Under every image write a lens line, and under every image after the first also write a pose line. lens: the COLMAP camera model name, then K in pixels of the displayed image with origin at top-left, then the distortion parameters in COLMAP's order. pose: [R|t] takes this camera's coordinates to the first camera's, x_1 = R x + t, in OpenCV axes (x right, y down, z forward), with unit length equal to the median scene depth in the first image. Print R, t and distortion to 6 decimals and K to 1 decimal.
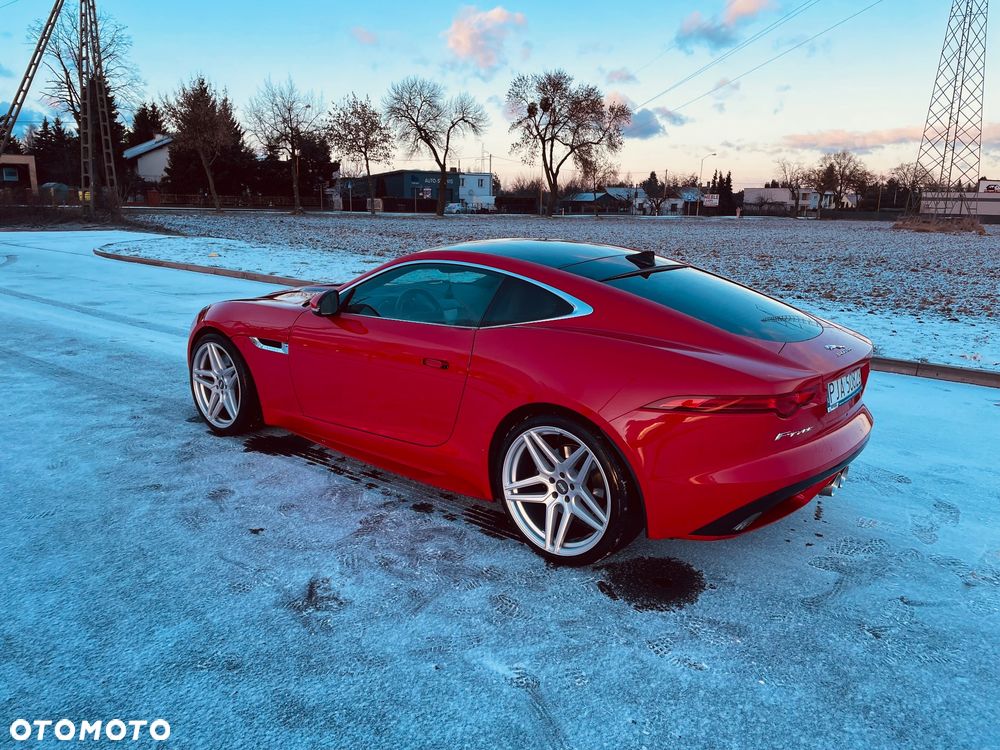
lens RADIAL K [[748.3, 0, 495.1], [0, 748.3, 366.1], [0, 0, 1]] dist [0.084997, -0.103754]
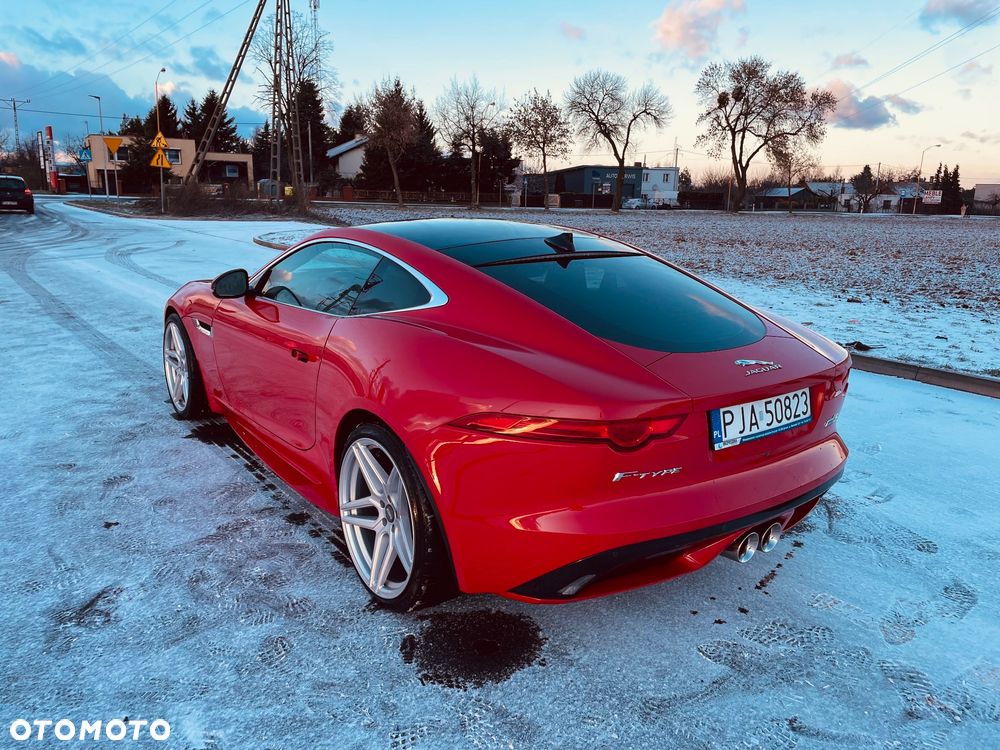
lens RADIAL K [[748.3, 0, 491.4], [0, 748.3, 368.3], [0, 0, 1]] dist [0.084997, -0.103754]
pose [[0.969335, 0.060081, -0.238286, 0.298057], [-0.058411, 0.998193, 0.014068, -0.012089], [0.238701, 0.000282, 0.971093, 0.175815]]
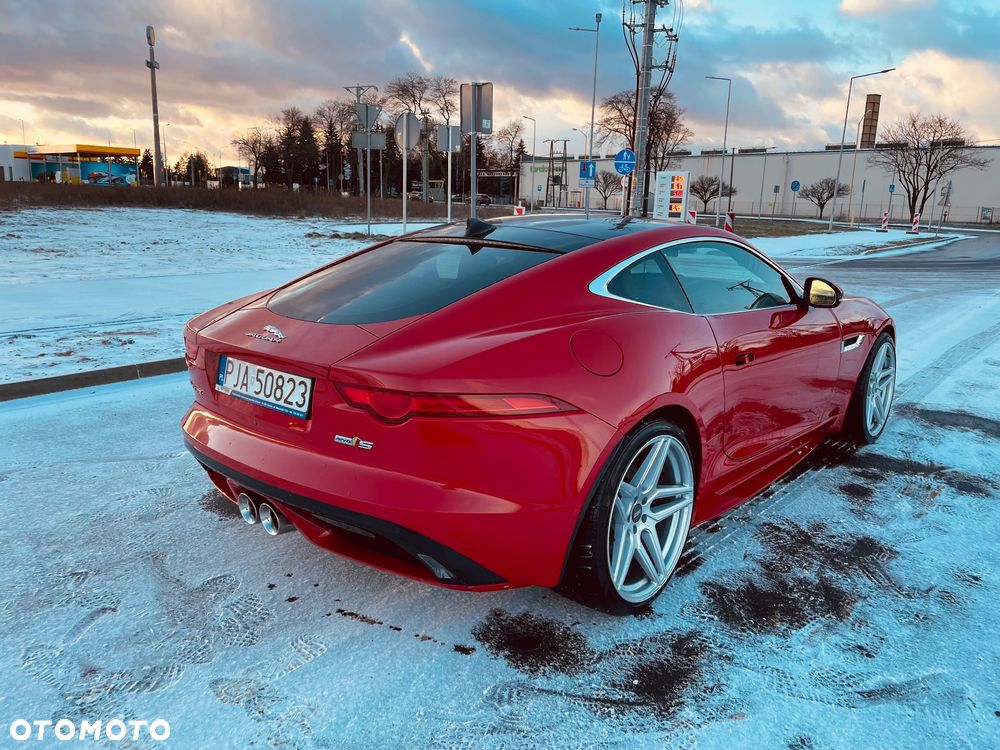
lens RADIAL K [[748.3, 0, 500.4], [0, 748.3, 367.8], [0, 0, 1]] dist [0.084997, -0.103754]
pose [[-0.028371, 0.196670, -0.980059, 0.924434], [-0.252561, 0.947232, 0.197393, -0.151777], [0.967165, 0.253125, 0.022798, 0.955594]]
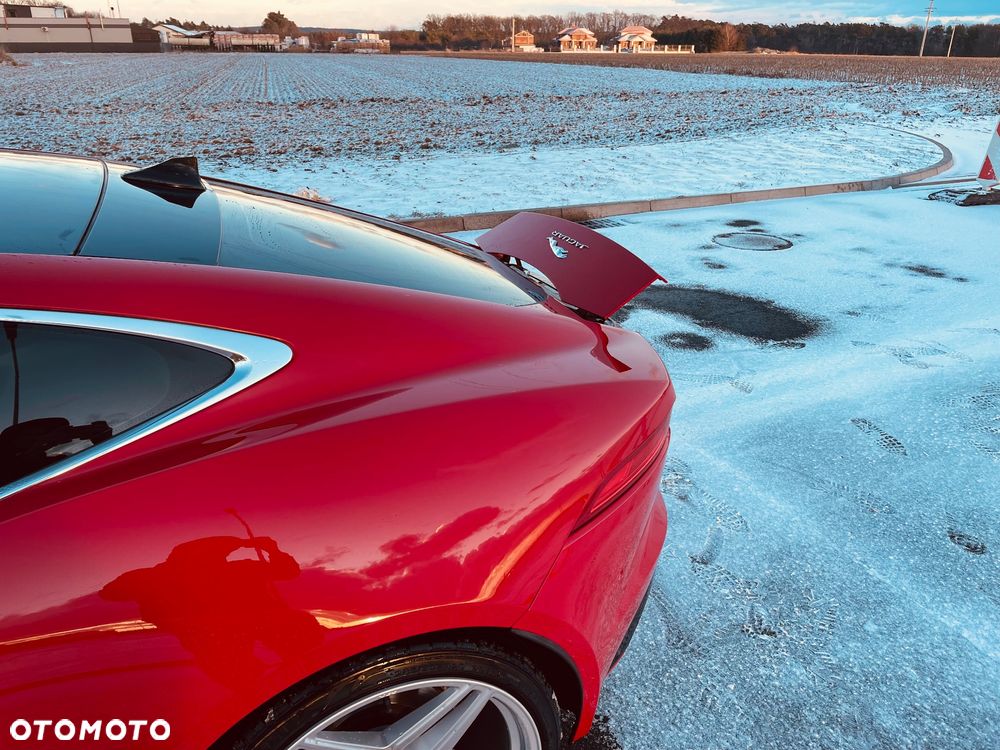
lens RADIAL K [[748.3, 0, 486.7], [0, 748.3, 377.7], [0, 0, 1]] dist [0.084997, -0.103754]
pose [[0.443789, -0.377995, 0.812509, -0.107633], [0.192353, 0.925732, 0.325606, -0.131298], [-0.875244, 0.011788, 0.483538, 0.580811]]
